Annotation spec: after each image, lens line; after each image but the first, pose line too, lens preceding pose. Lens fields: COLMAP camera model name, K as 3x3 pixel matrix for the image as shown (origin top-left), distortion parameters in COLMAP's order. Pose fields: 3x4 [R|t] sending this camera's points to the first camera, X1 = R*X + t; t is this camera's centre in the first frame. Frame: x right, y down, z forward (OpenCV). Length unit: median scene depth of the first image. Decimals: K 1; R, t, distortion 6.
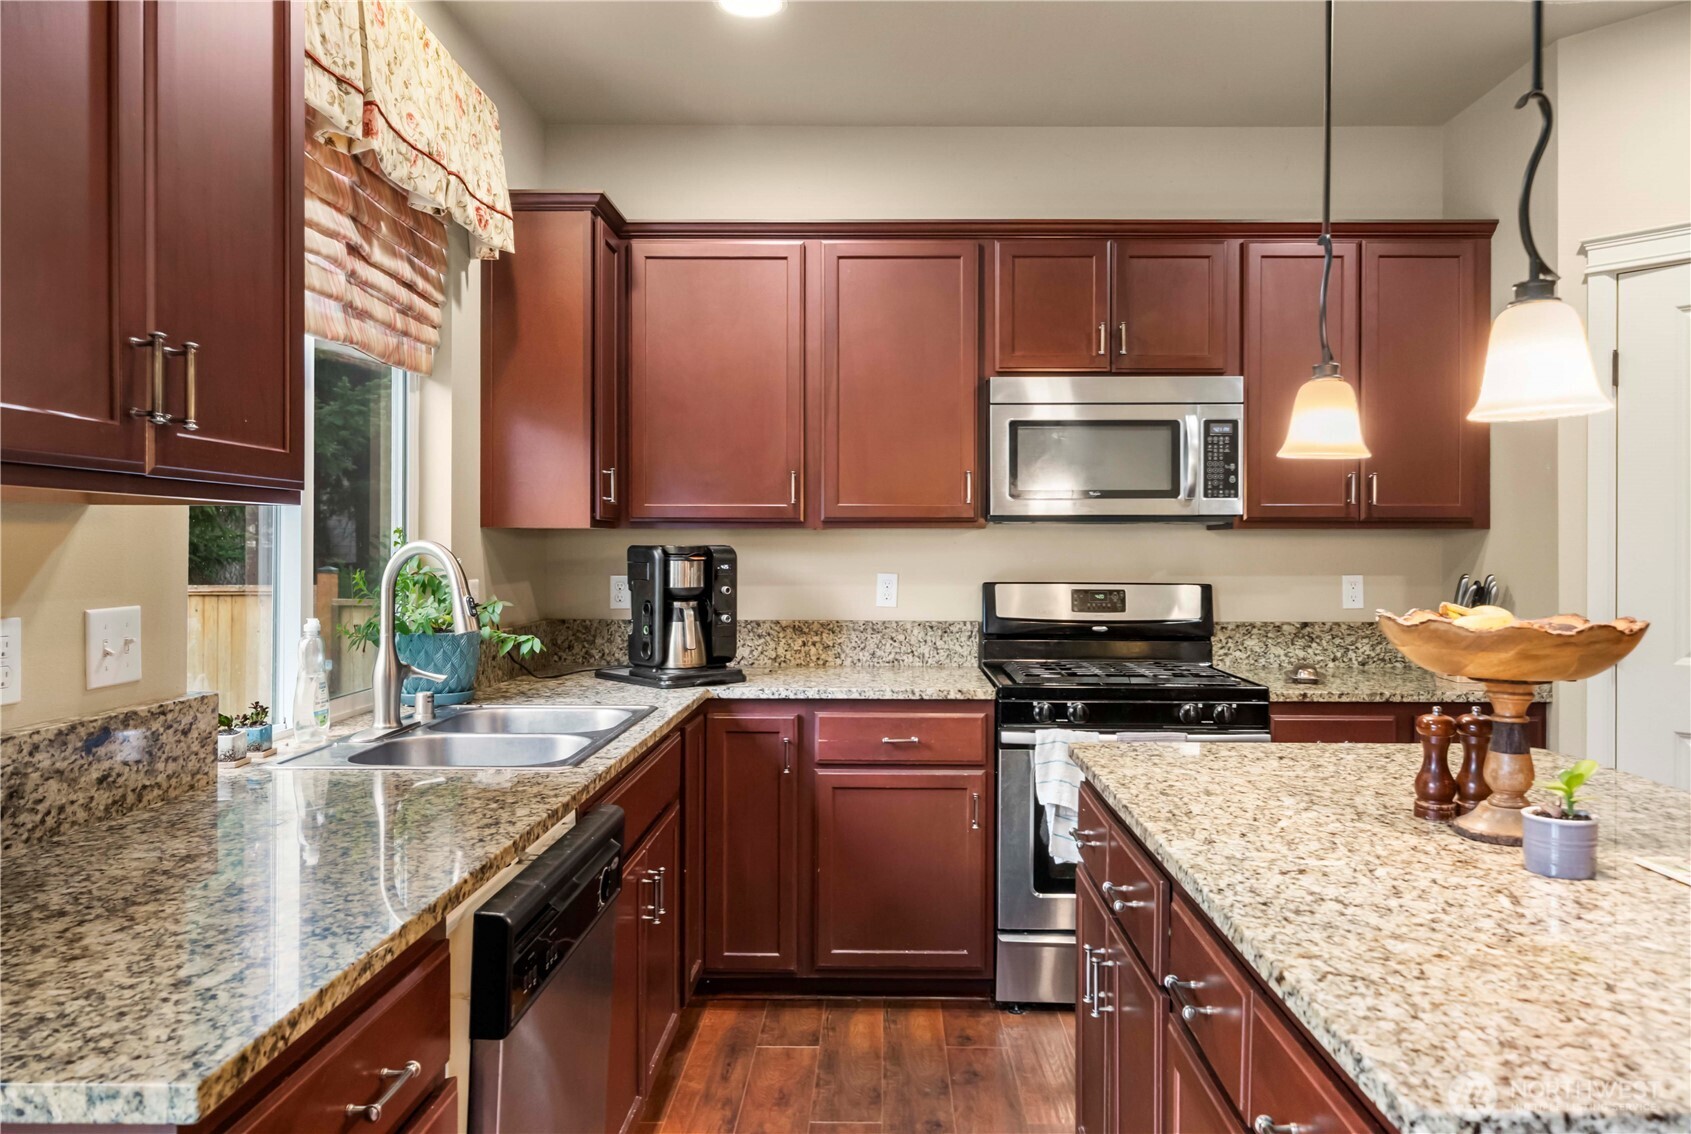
lens RADIAL K [[1155.3, 0, 866.2], [0, 1155.3, 555.2], [0, 0, 1]] dist [-0.003434, -0.004516]
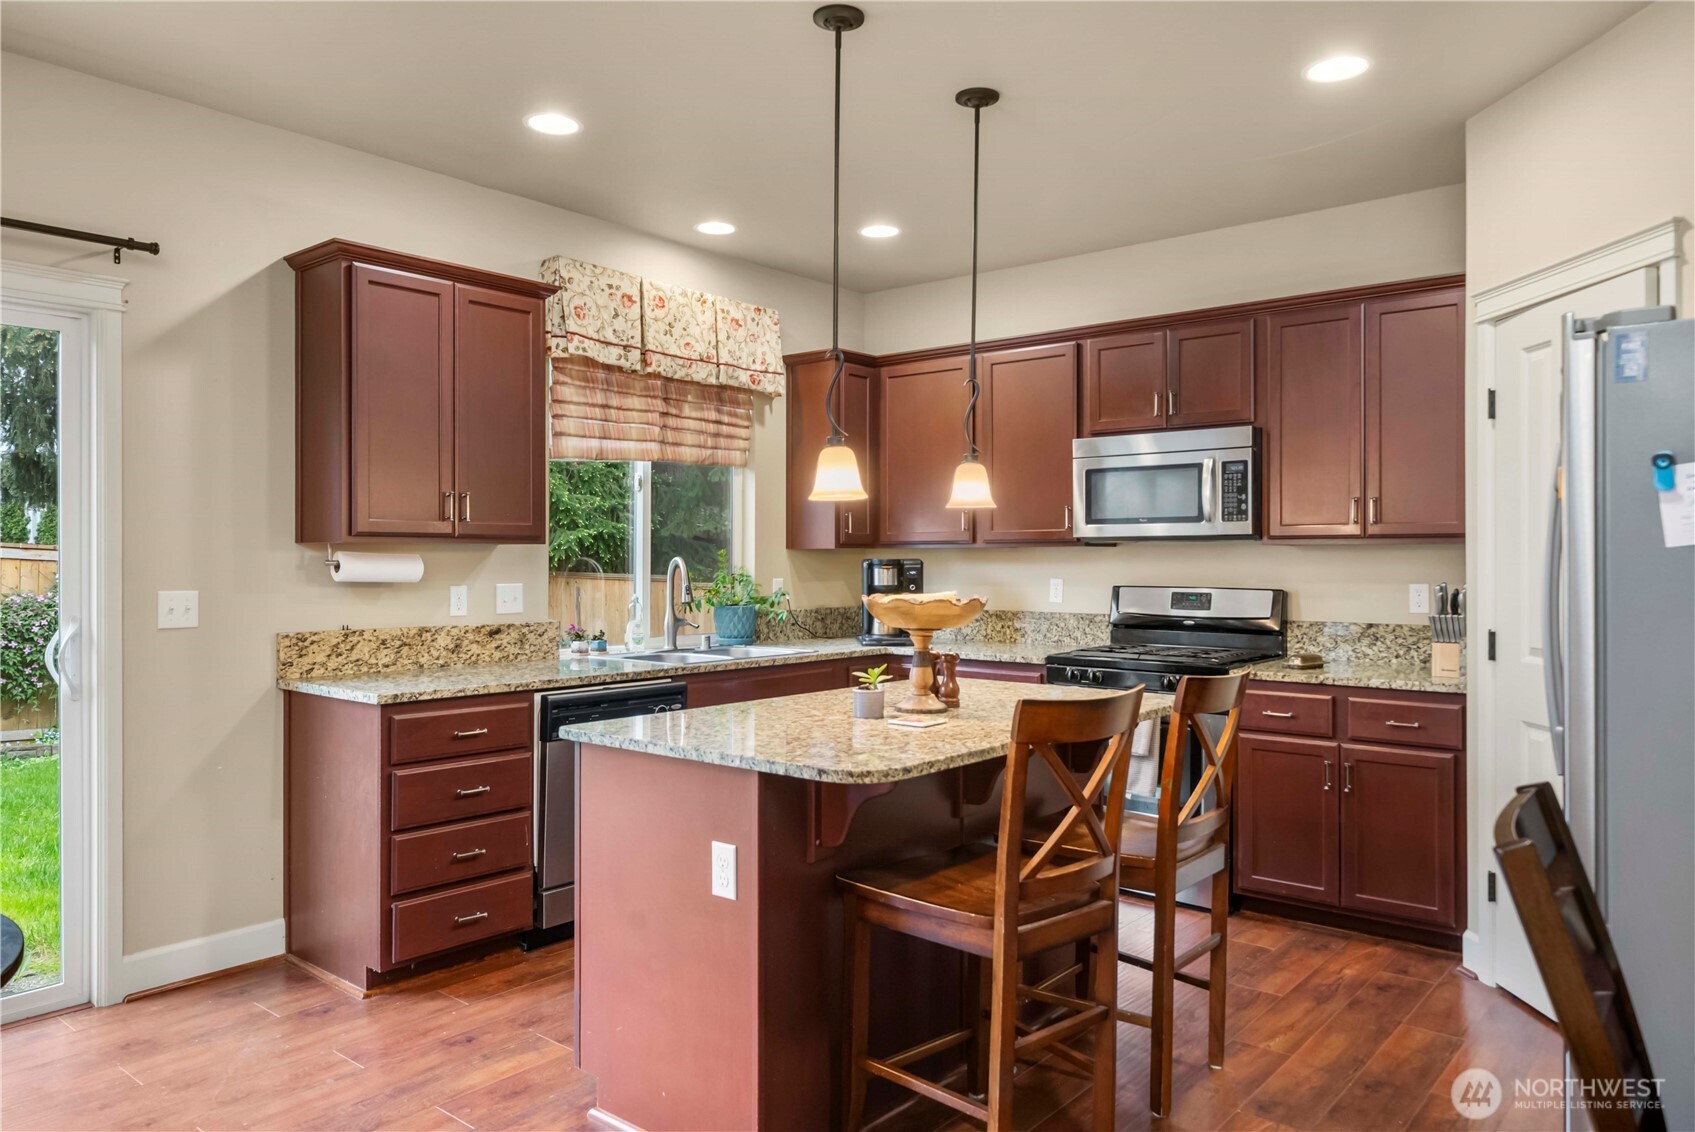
lens RADIAL K [[1158.0, 0, 849.6], [0, 1158.0, 556.9], [0, 0, 1]] dist [-0.003434, -0.004516]
pose [[0.776734, -0.002886, -0.629823, 0.783489], [-0.002802, 0.999964, -0.008037, 0.001666], [0.629823, 0.008007, 0.776697, -0.270676]]
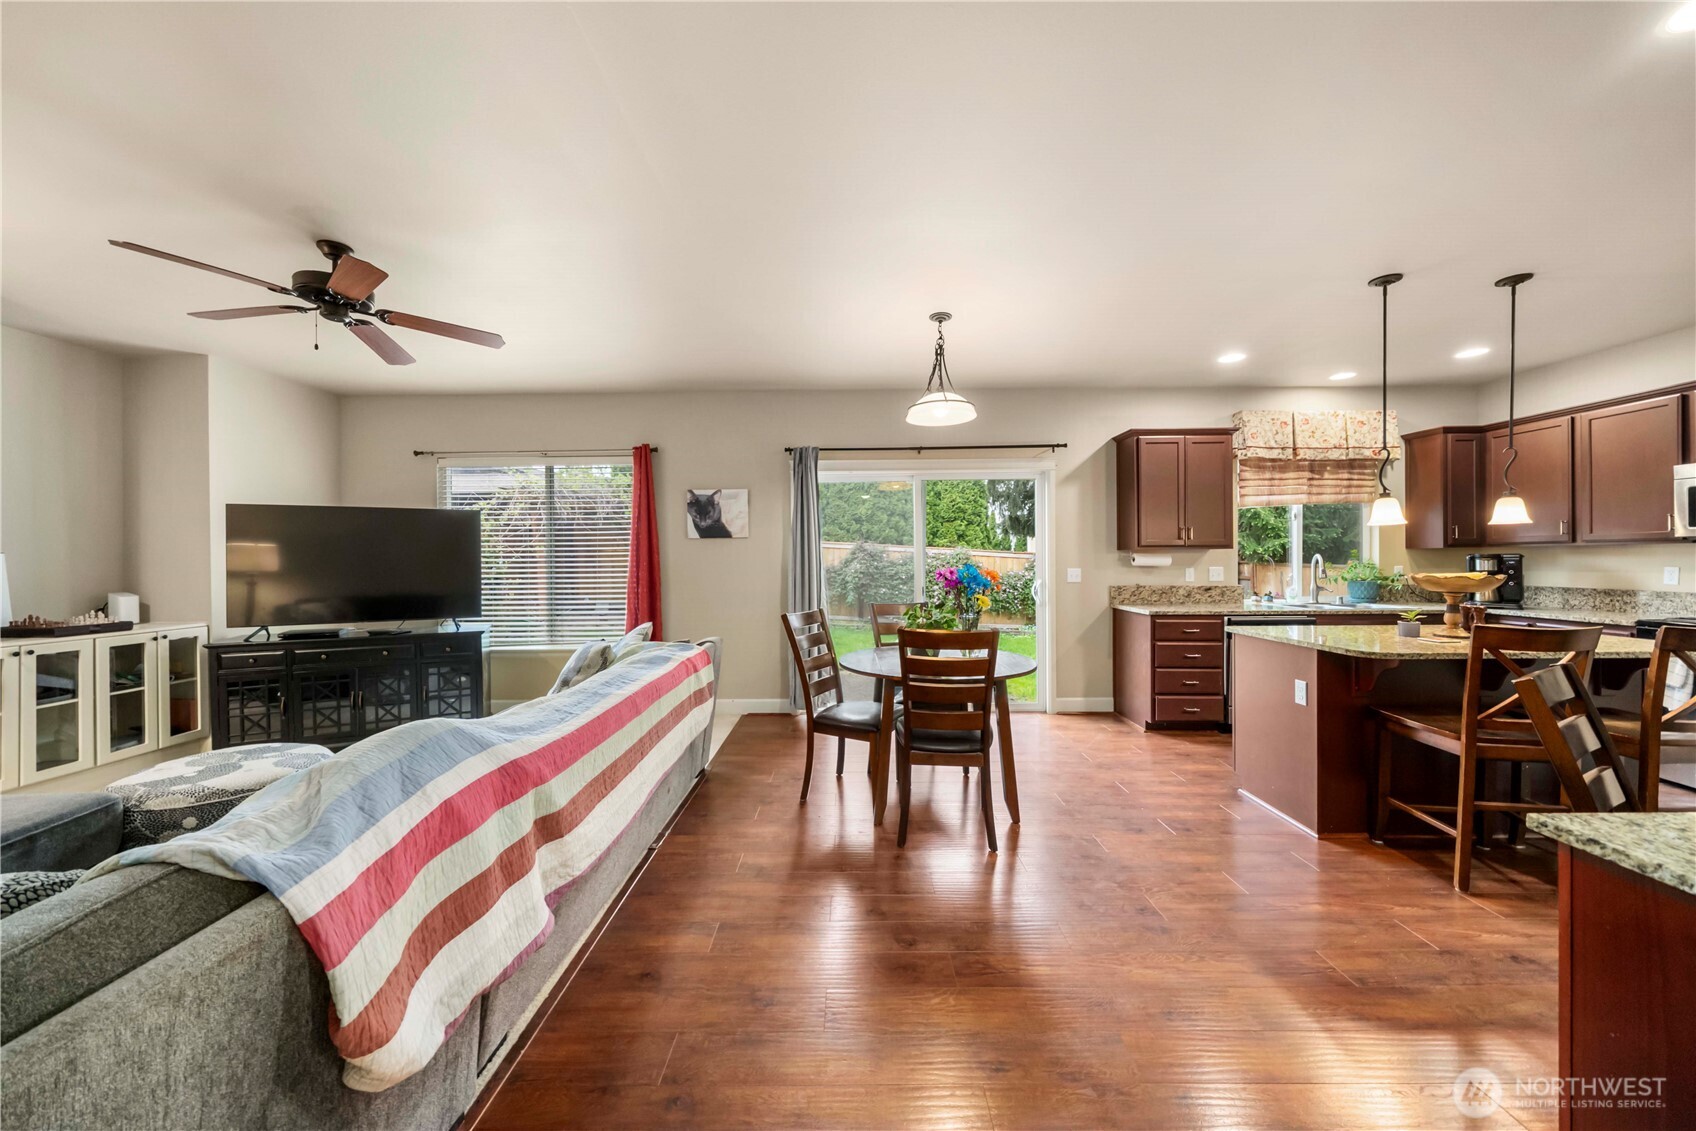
lens RADIAL K [[583.2, 0, 844.0], [0, 583.2, 562.6], [0, 0, 1]] dist [-0.002697, -0.000589]
pose [[-0.006577, 0.004801, -0.999967, 1.088744], [0.000933, 0.999988, 0.004795, 0.003358], [0.999978, -0.000902, -0.006581, -0.395852]]
